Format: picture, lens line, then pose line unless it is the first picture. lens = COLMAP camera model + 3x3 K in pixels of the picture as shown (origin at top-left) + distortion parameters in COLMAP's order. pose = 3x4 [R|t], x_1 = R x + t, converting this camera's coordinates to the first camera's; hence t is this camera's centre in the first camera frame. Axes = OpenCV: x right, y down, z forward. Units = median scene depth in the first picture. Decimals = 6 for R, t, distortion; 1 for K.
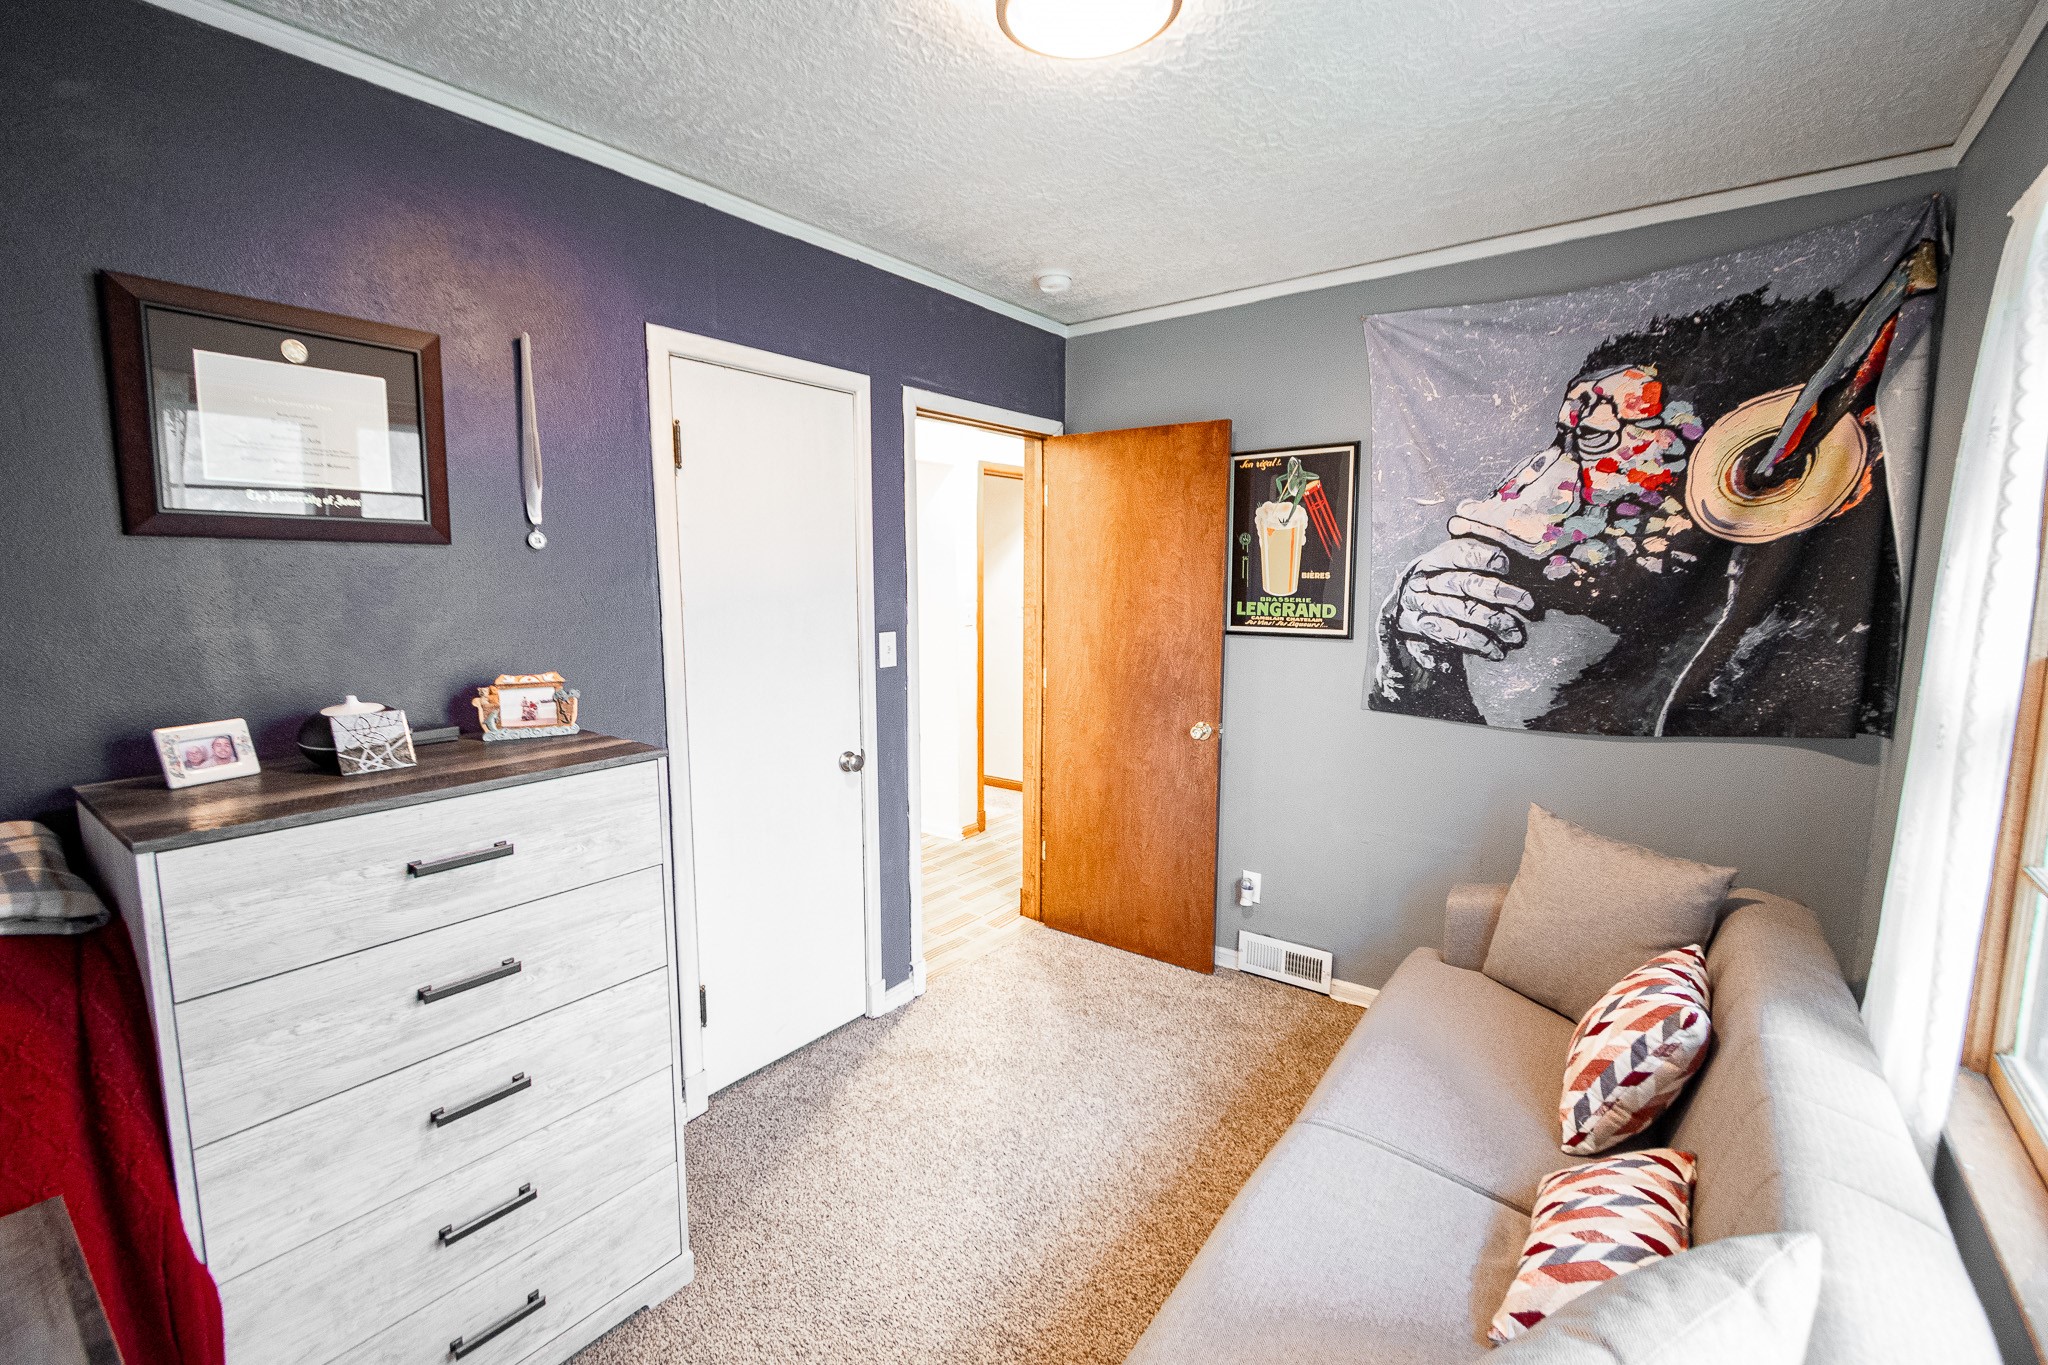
lens RADIAL K [[896.4, 0, 1024.0], [0, 896.4, 682.5], [0, 0, 1]] dist [0.010299, -0.006650]
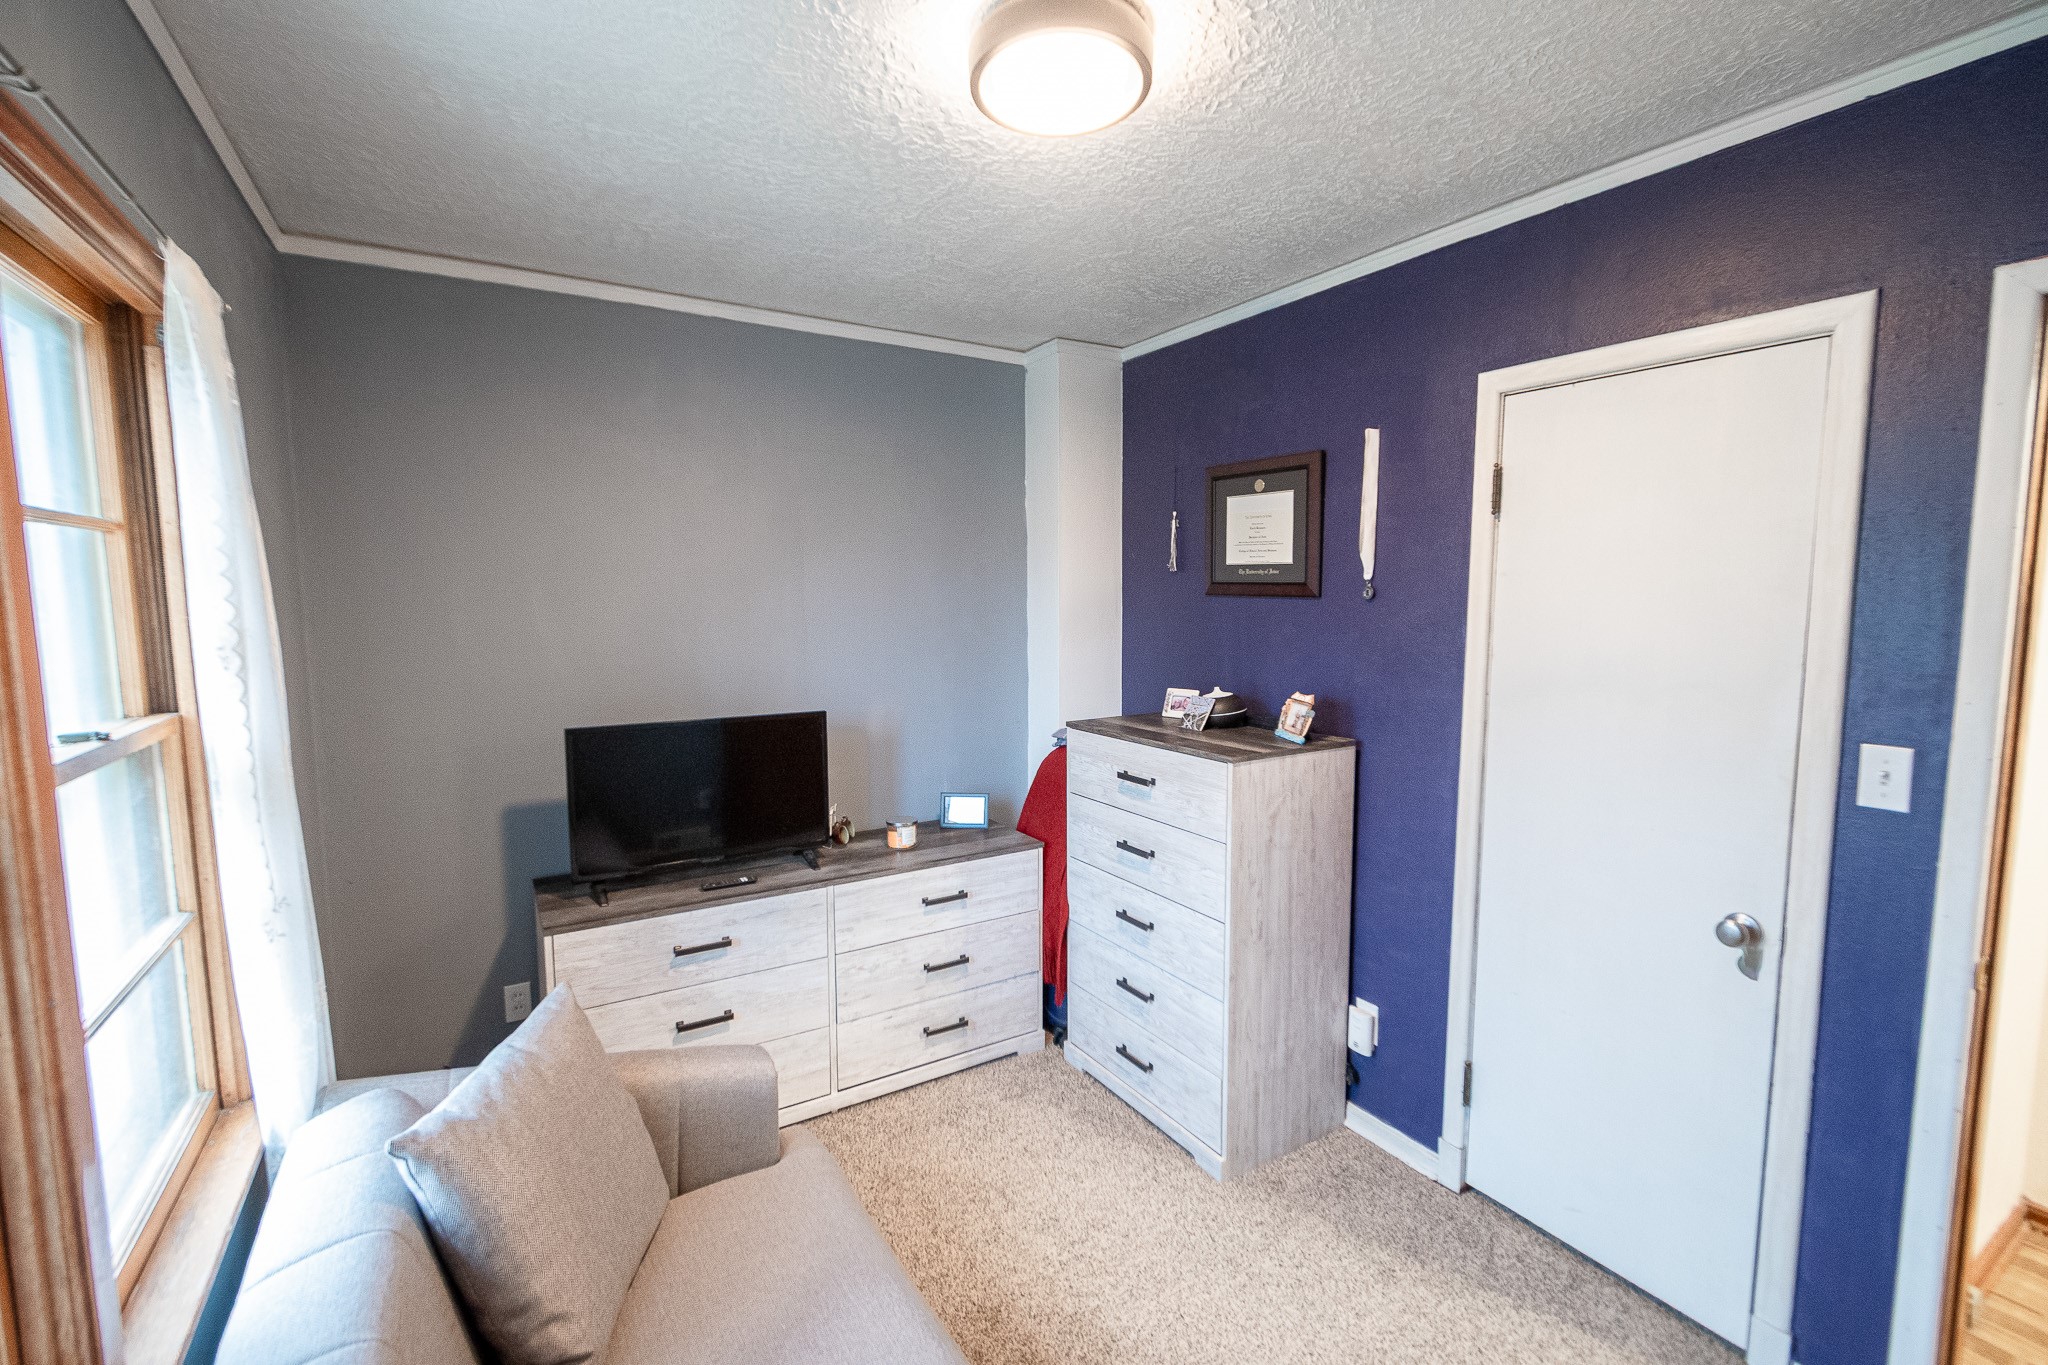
lens RADIAL K [[896.4, 0, 1024.0], [0, 896.4, 682.5], [0, 0, 1]] dist [0.010299, -0.006650]
pose [[-0.369670, 0.095057, -0.924288, 0.911380], [-0.117368, 0.982008, 0.147935, -0.191139], [0.921720, 0.163169, -0.351863, 1.188372]]
